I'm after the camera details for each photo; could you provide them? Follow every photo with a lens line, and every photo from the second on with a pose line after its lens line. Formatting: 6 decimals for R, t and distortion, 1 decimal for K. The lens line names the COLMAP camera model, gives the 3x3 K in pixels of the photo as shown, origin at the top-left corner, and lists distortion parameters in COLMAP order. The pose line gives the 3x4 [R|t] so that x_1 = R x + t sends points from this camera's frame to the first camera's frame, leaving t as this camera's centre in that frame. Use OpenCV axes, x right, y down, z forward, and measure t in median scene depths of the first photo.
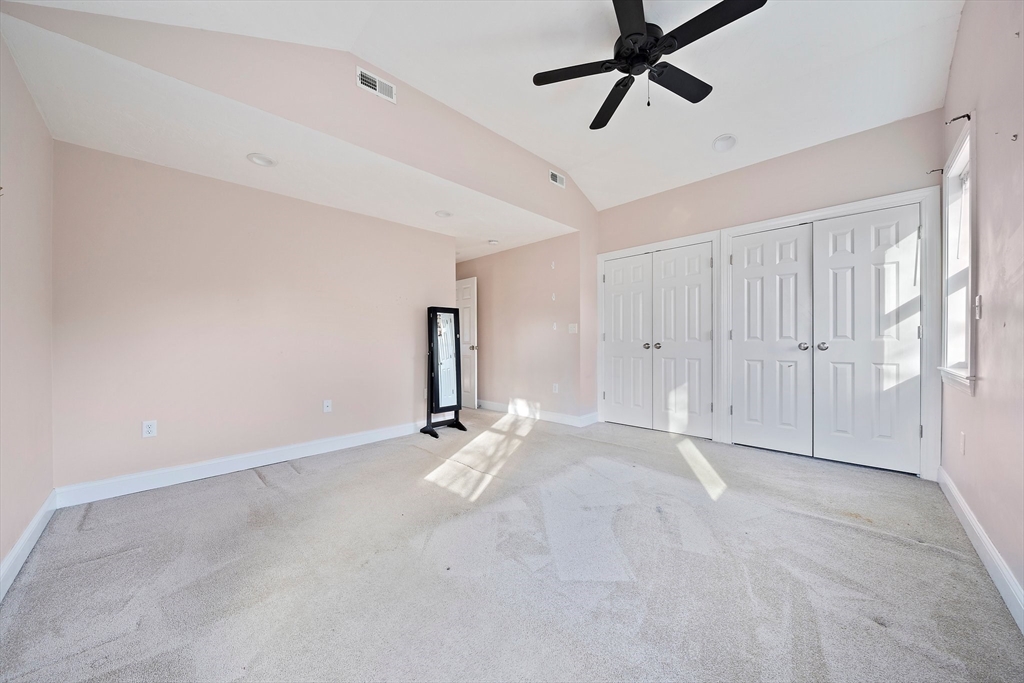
lens RADIAL K [[352.5, 0, 504.6], [0, 352.5, 343.9], [0, 0, 1]] dist [-0.005042, 0.000137]
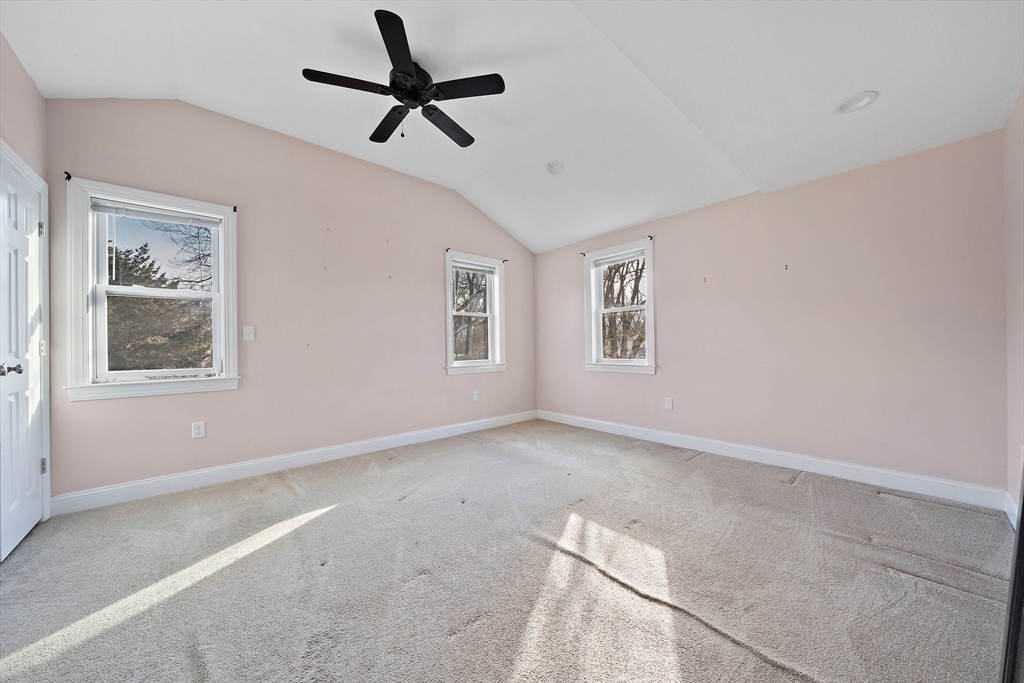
lens RADIAL K [[352.5, 0, 507.6], [0, 352.5, 342.9], [0, 0, 1]] dist [-0.005042, 0.000137]
pose [[-0.997954, 0.020769, 0.060463, 0.017068], [0.020580, 0.999781, -0.003743, -0.017471], [-0.060528, -0.002491, -0.998163, 1.743415]]
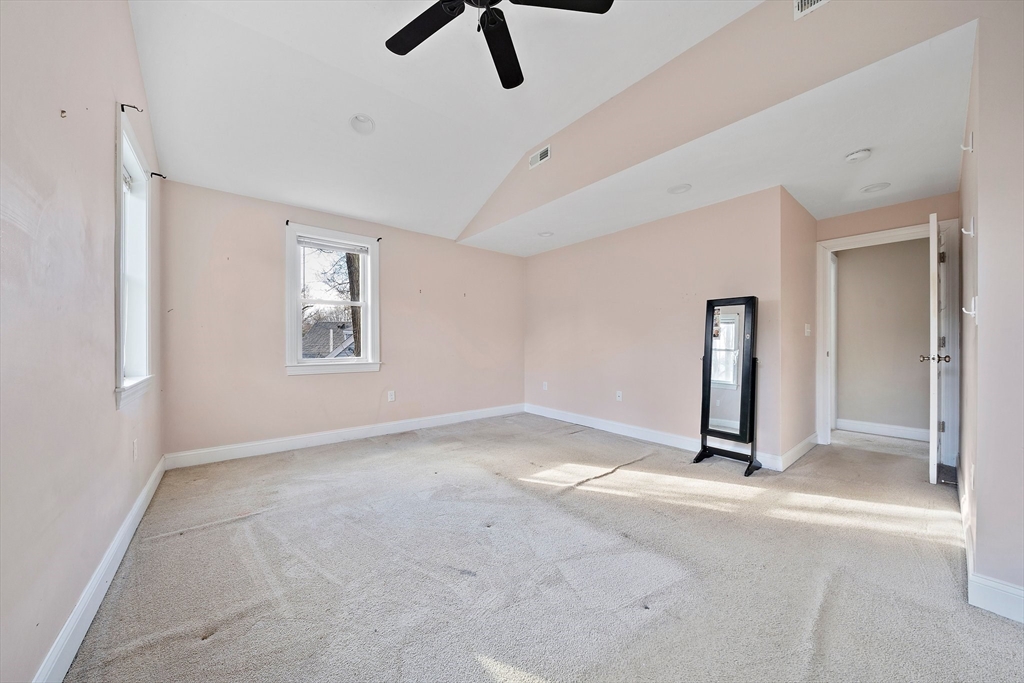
lens RADIAL K [[352.5, 0, 502.9], [0, 352.5, 342.5], [0, 0, 1]] dist [-0.005042, 0.000137]
pose [[-0.107606, 0.008144, -0.994160, 0.962674], [-0.006222, 0.999941, 0.008865, -0.020631], [0.994174, 0.007140, -0.107549, 0.946599]]
